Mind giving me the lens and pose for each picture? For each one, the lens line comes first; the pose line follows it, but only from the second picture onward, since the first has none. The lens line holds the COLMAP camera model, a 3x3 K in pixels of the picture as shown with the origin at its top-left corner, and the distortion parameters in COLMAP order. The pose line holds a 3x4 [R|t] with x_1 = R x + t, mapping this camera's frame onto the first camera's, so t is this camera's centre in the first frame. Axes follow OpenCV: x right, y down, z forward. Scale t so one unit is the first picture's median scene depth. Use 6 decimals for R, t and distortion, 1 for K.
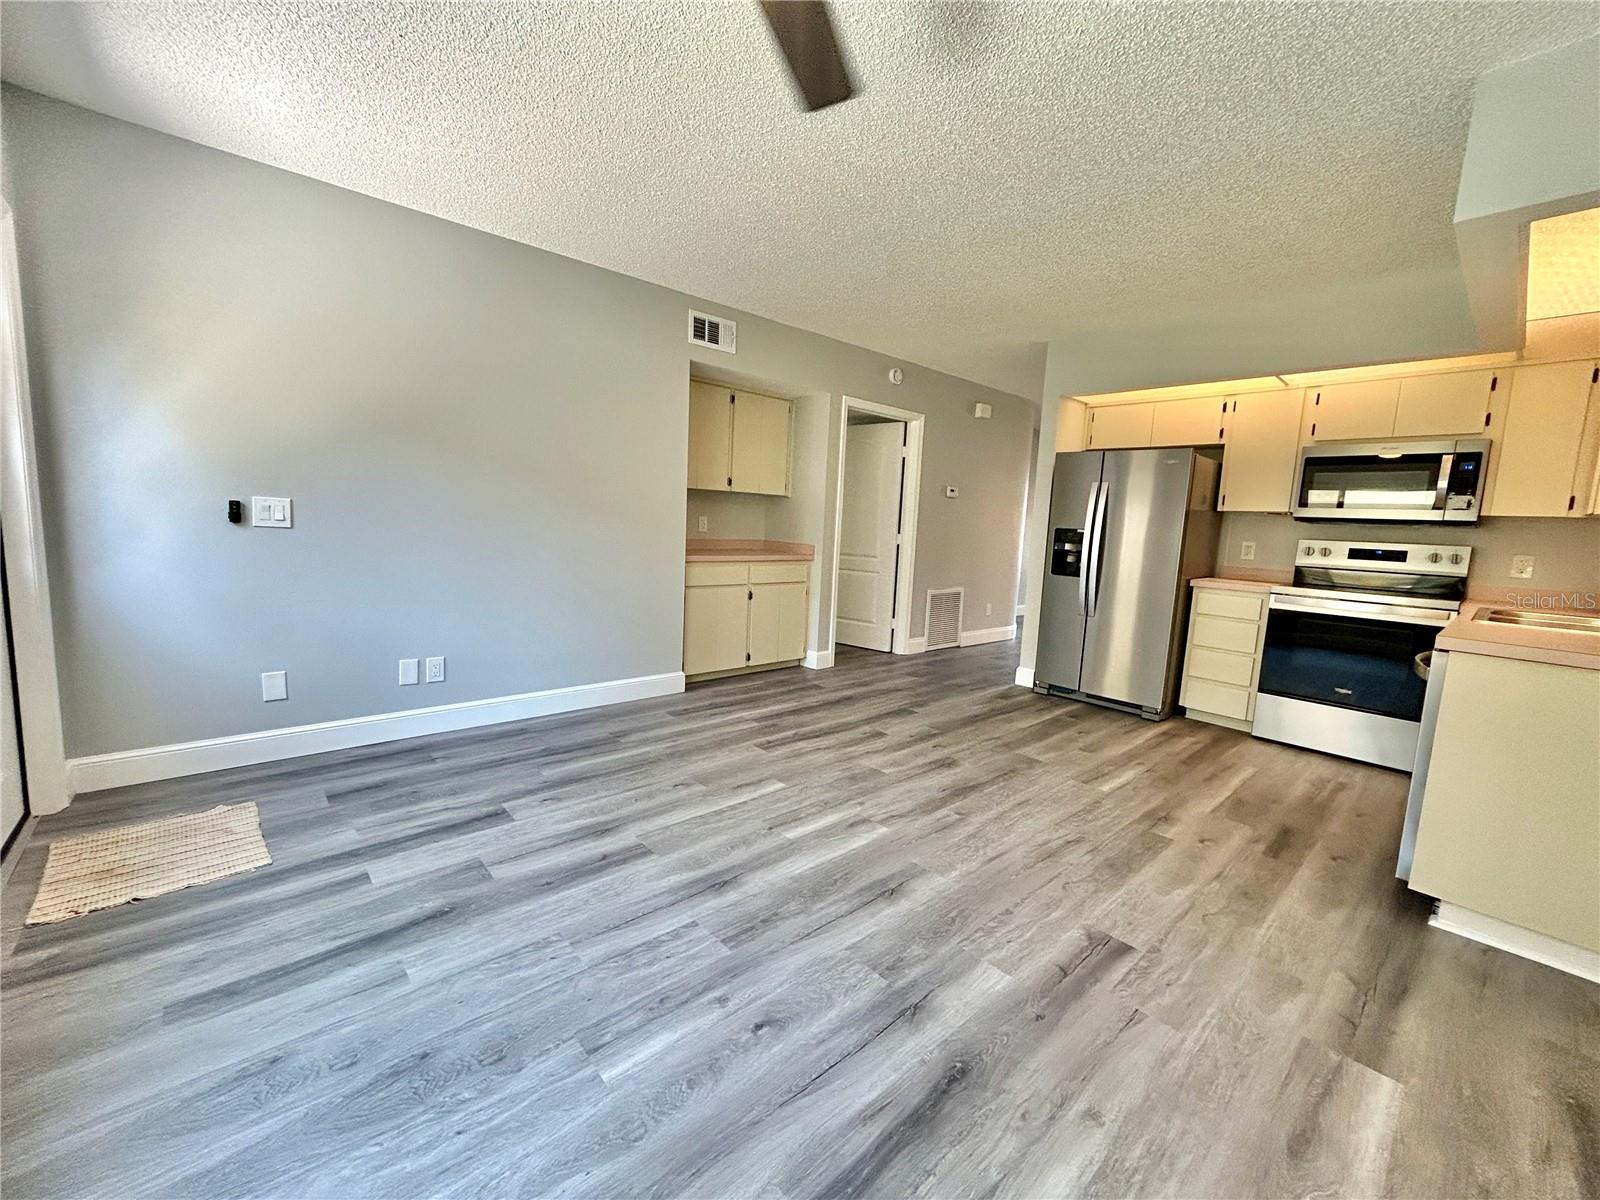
lens RADIAL K [[642.0, 0, 794.7], [0, 642.0, 598.5], [0, 0, 1]] dist [-0.002560, 0.000649]
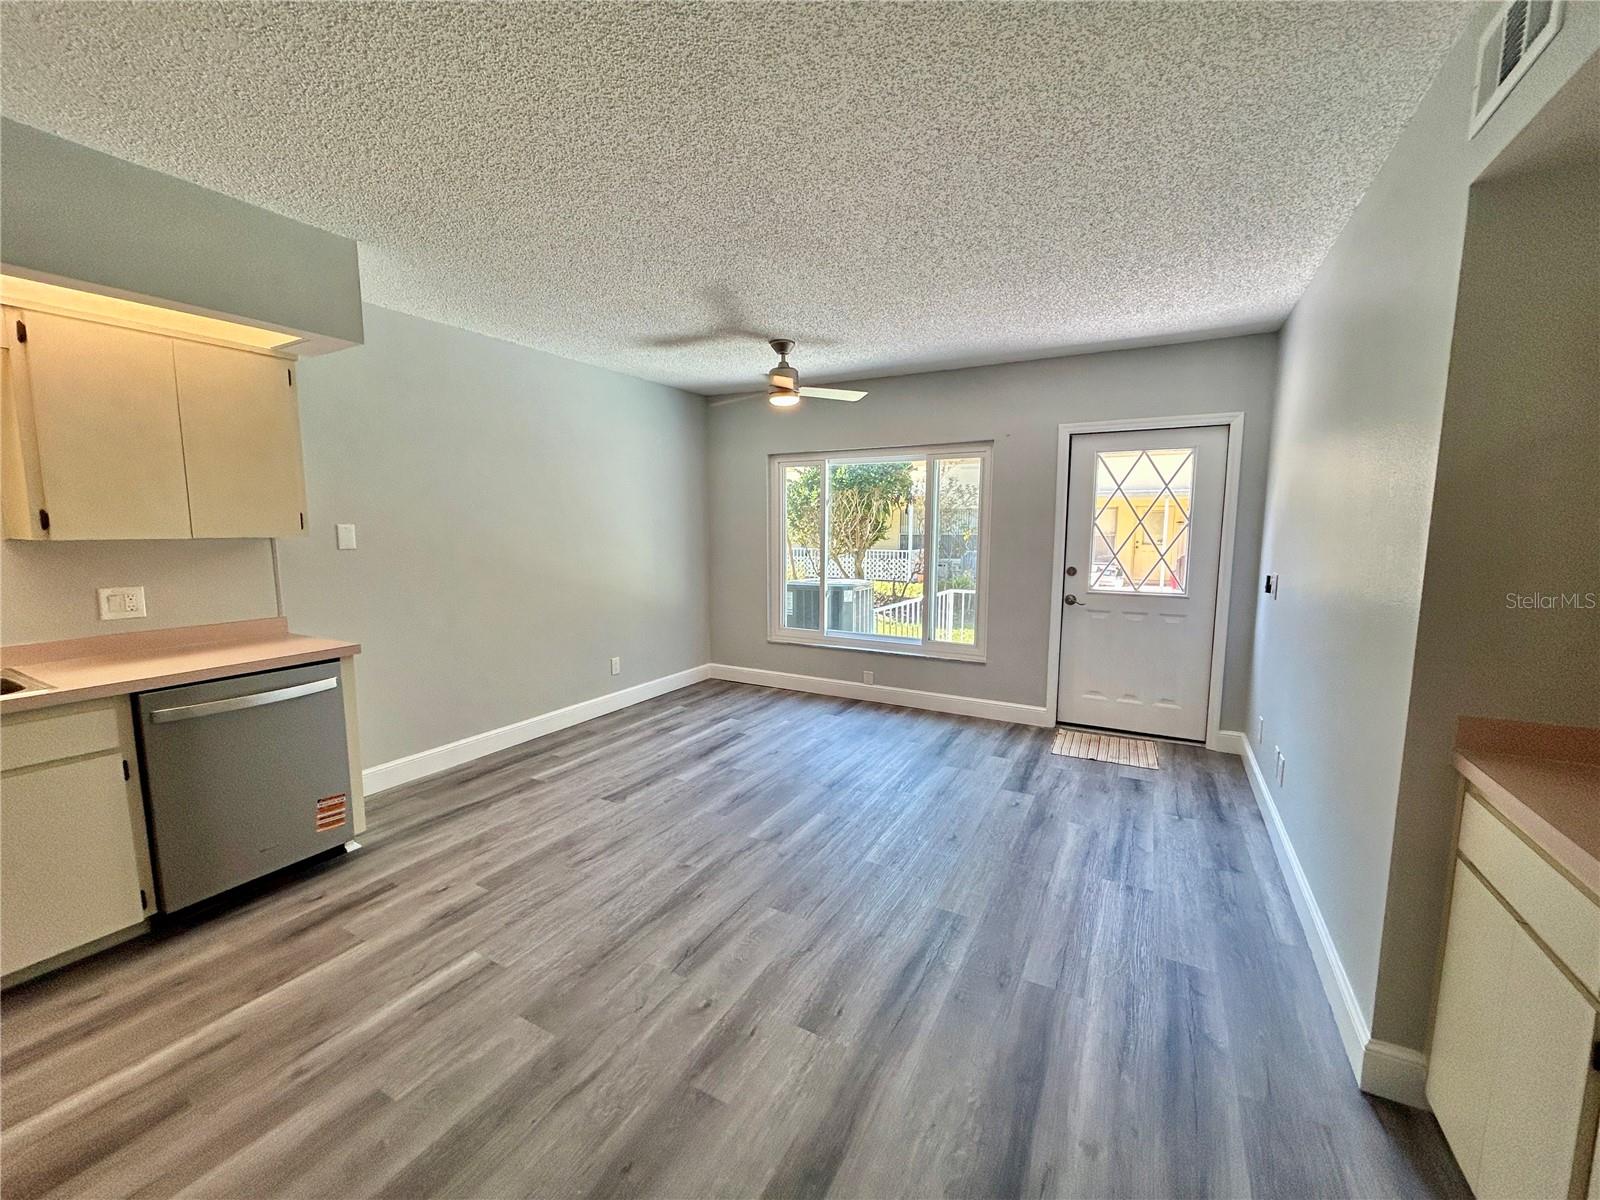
lens RADIAL K [[642.0, 0, 794.7], [0, 642.0, 598.5], [0, 0, 1]] dist [-0.002560, 0.000649]
pose [[-0.943271, -0.006322, -0.331965, 0.439110], [-0.082995, 0.972568, 0.217308, -0.310996], [0.321484, 0.232532, -0.917920, 1.913277]]
